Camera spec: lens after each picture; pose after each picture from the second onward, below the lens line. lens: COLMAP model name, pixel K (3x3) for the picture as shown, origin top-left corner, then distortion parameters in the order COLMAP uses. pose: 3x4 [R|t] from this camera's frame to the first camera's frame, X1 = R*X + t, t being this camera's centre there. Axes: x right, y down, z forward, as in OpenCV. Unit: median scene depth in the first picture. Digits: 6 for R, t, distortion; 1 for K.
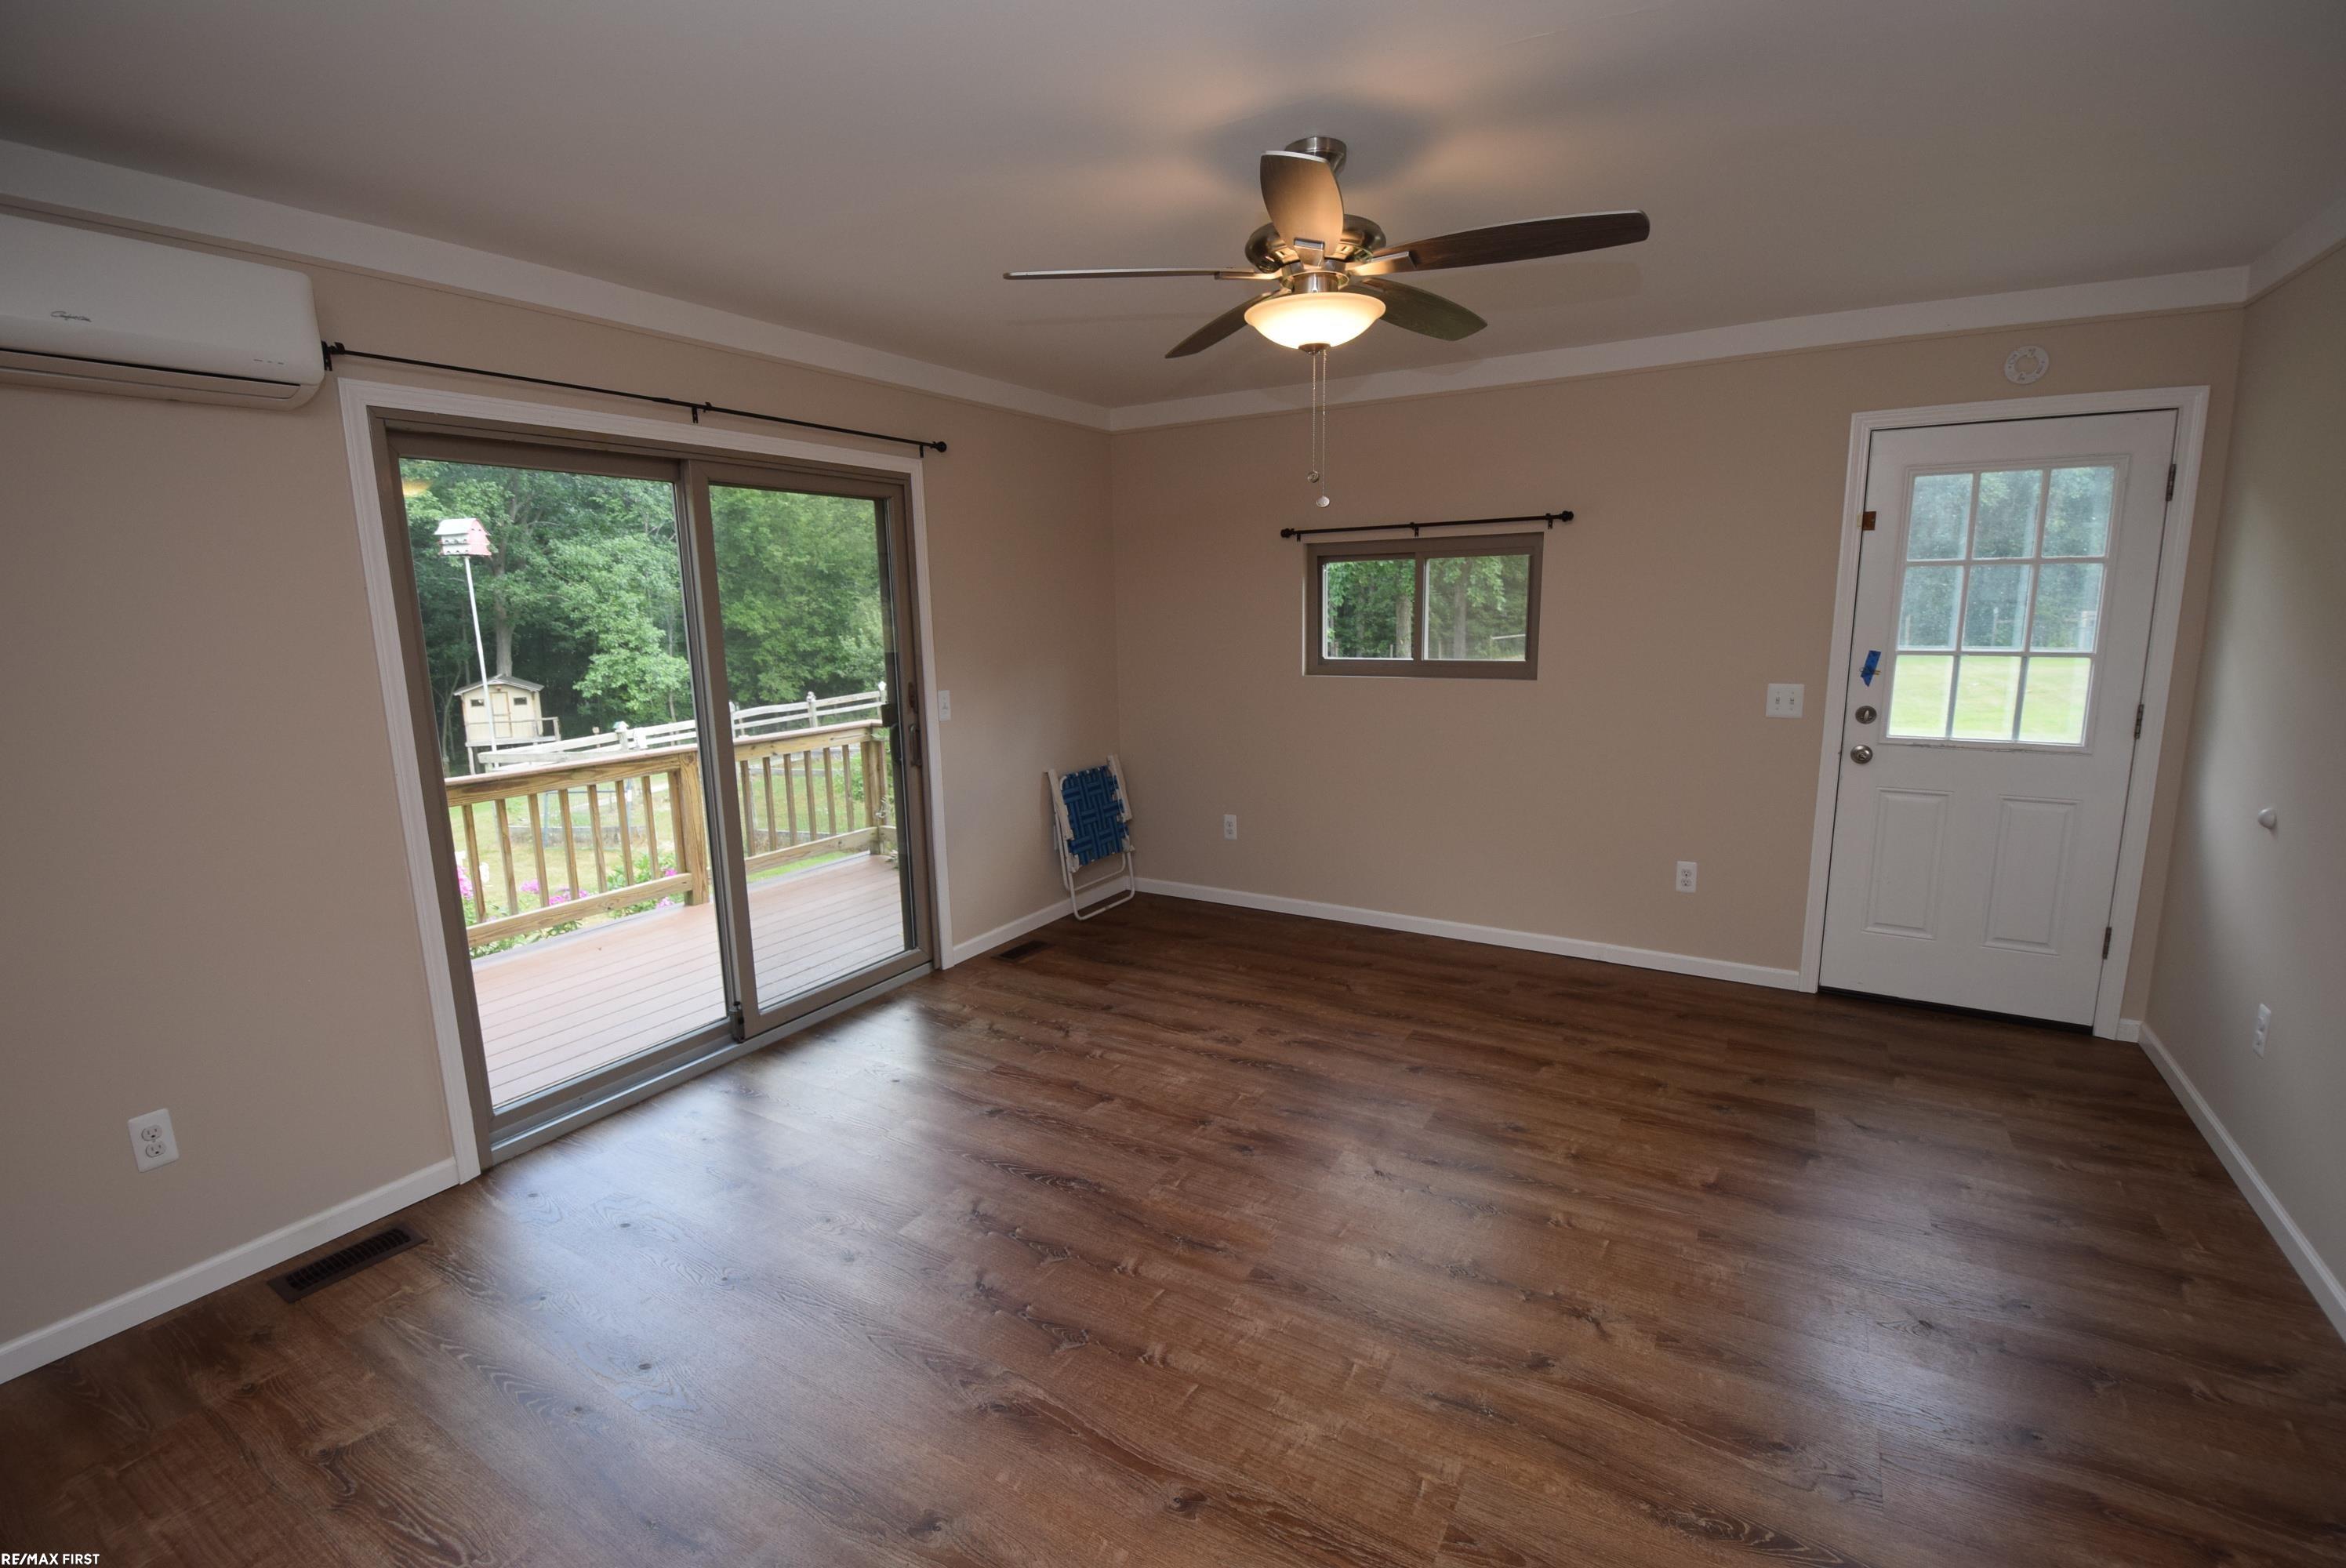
lens RADIAL K [[1043.4, 0, 1175.4], [0, 1043.4, 784.5], [0, 0, 1]] dist [-0.000019, -0.001487]
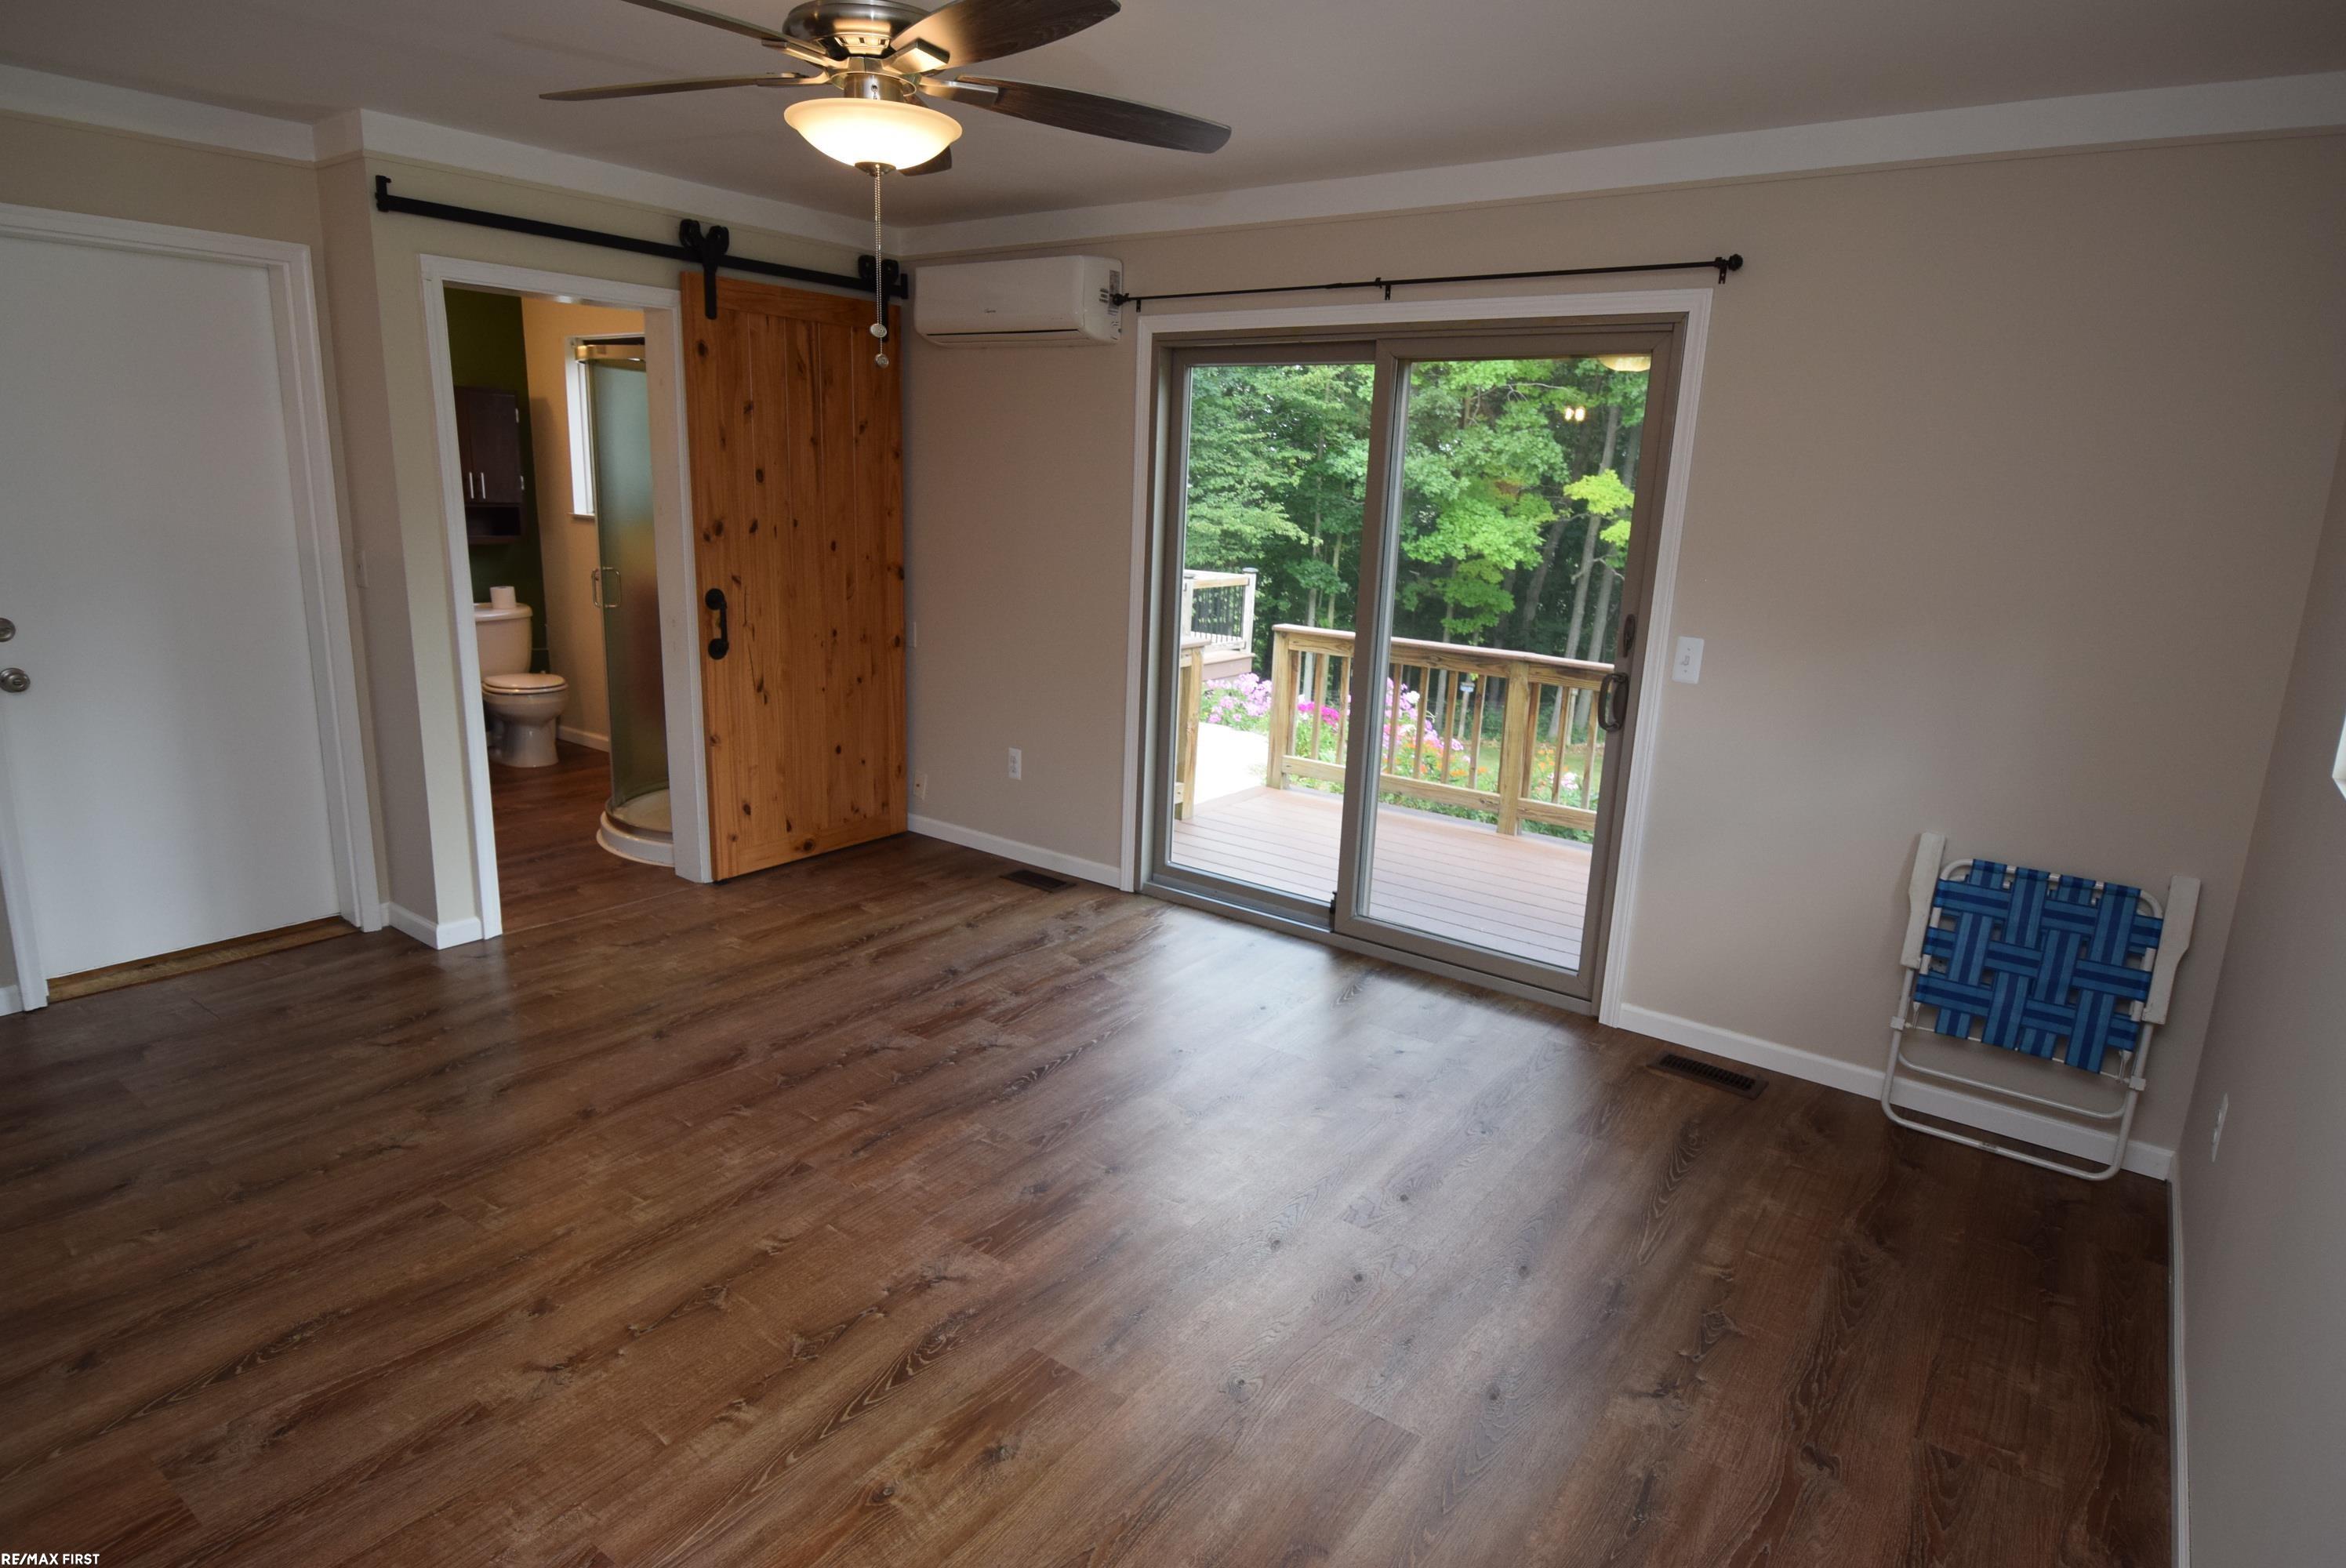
lens RADIAL K [[1296.6, 0, 1170.8], [0, 1296.6, 781.8], [0, 0, 1]] dist [0.001940, -0.000461]
pose [[-0.105820, 0.241450, -0.964626, 0.956637], [-0.211383, 0.942440, 0.259085, -0.222632], [0.971658, 0.231322, -0.048691, 1.108026]]
